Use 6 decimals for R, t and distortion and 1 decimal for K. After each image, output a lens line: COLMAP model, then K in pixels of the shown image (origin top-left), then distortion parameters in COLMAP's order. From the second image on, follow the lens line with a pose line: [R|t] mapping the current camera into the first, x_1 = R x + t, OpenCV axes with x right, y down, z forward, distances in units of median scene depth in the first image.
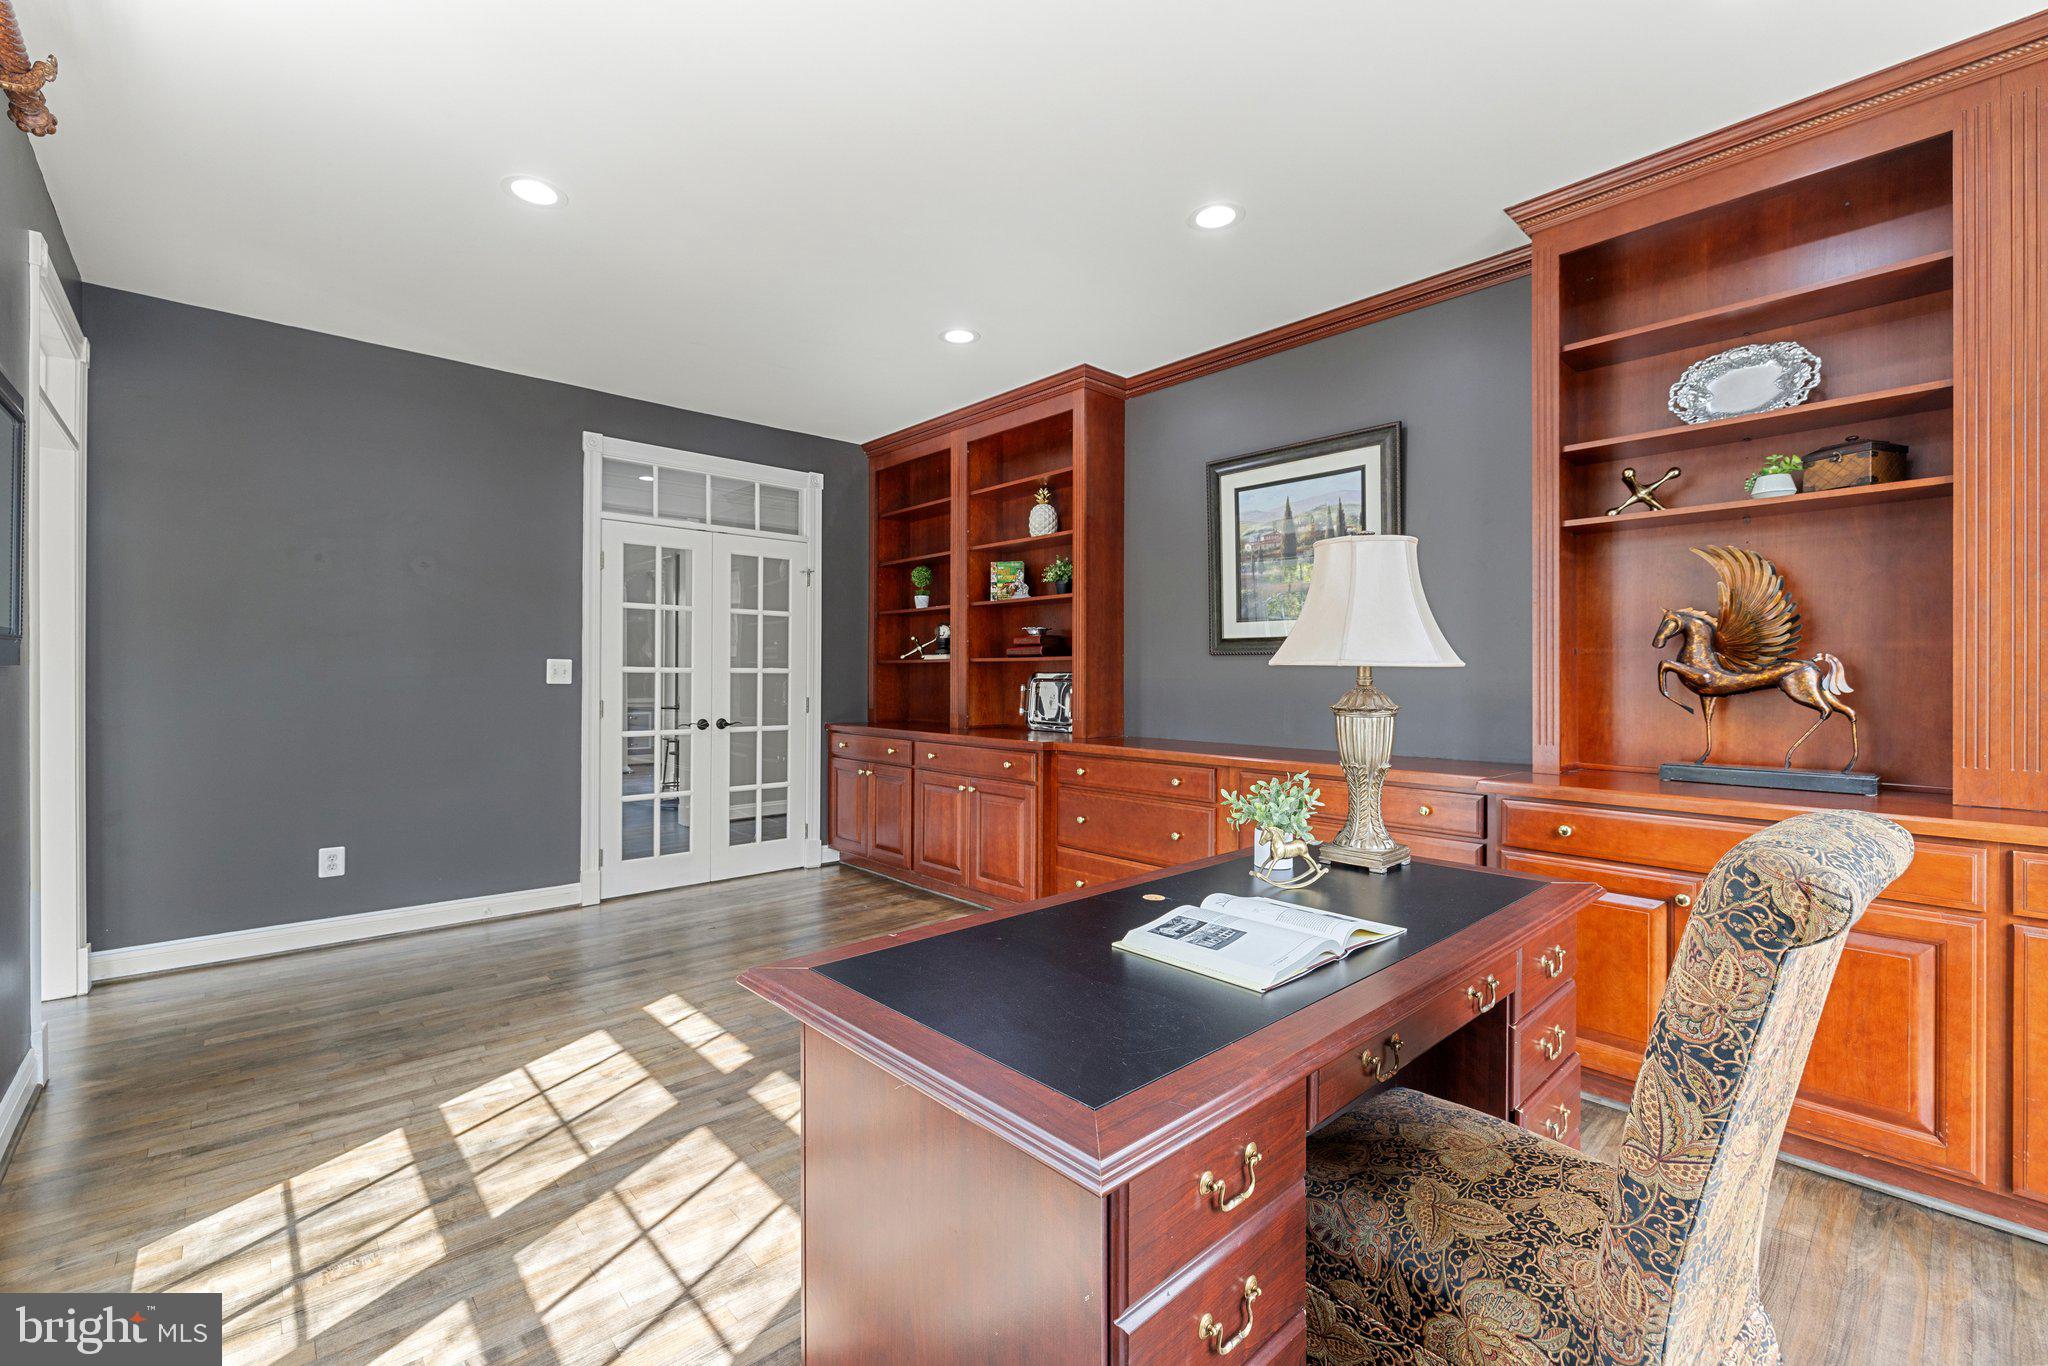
lens RADIAL K [[863.1, 0, 1020.5], [0, 863.1, 682.4], [0, 0, 1]] dist [0.002756, 0.000004]
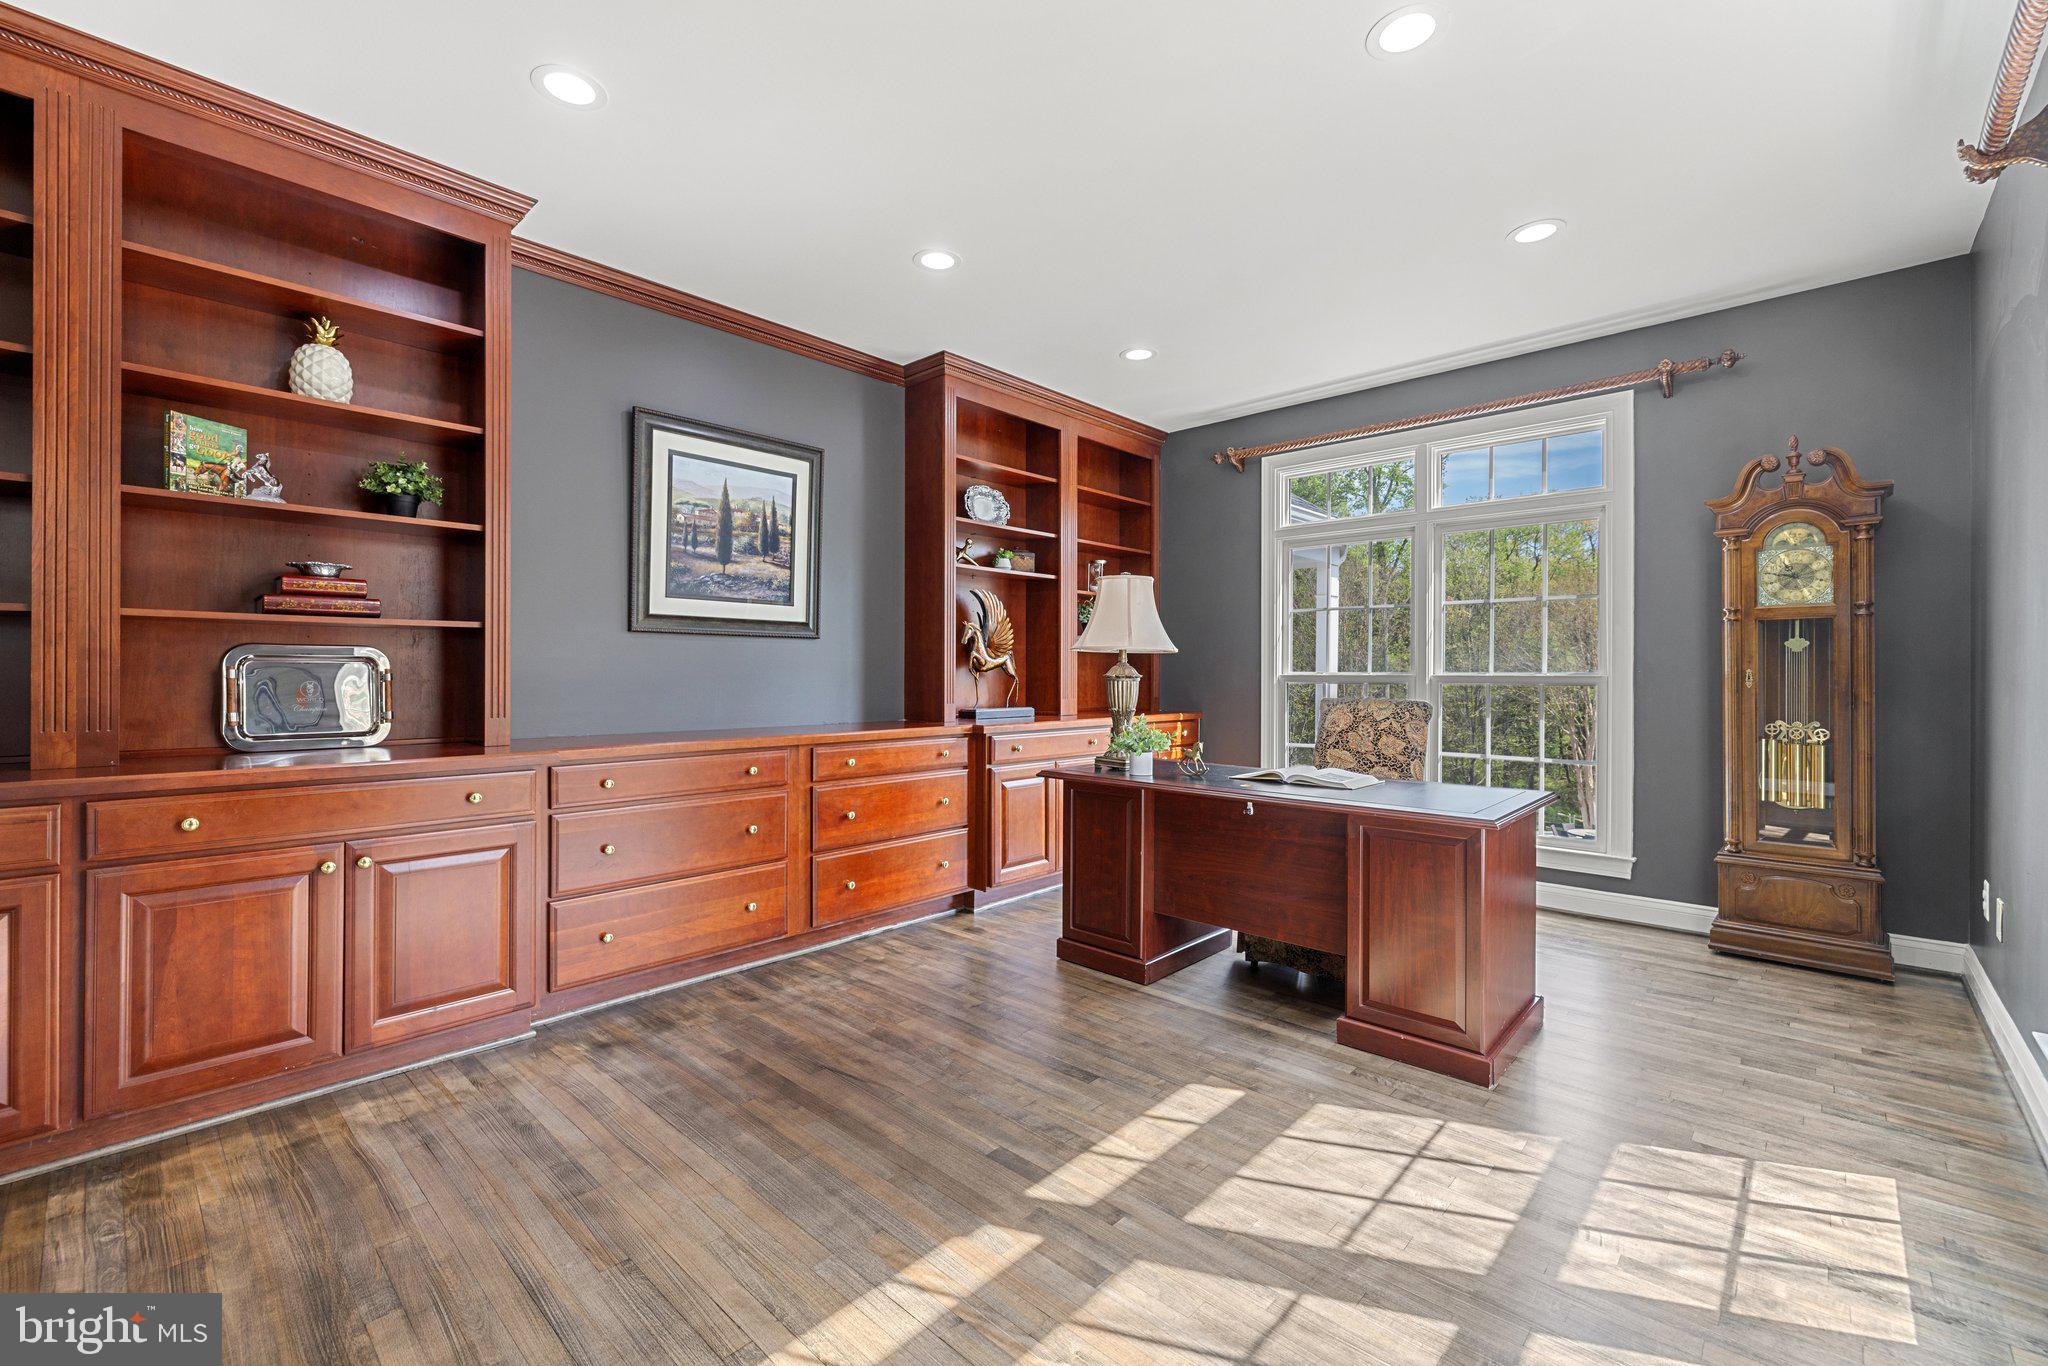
lens RADIAL K [[863.1, 0, 974.2], [0, 863.1, 664.0], [0, 0, 1]] dist [0.002756, 0.000004]
pose [[-0.054970, 0.001811, 0.998486, -1.016953], [0.000775, 0.999998, -0.001771, 0.005110], [-0.998488, 0.000676, -0.054971, 1.093547]]
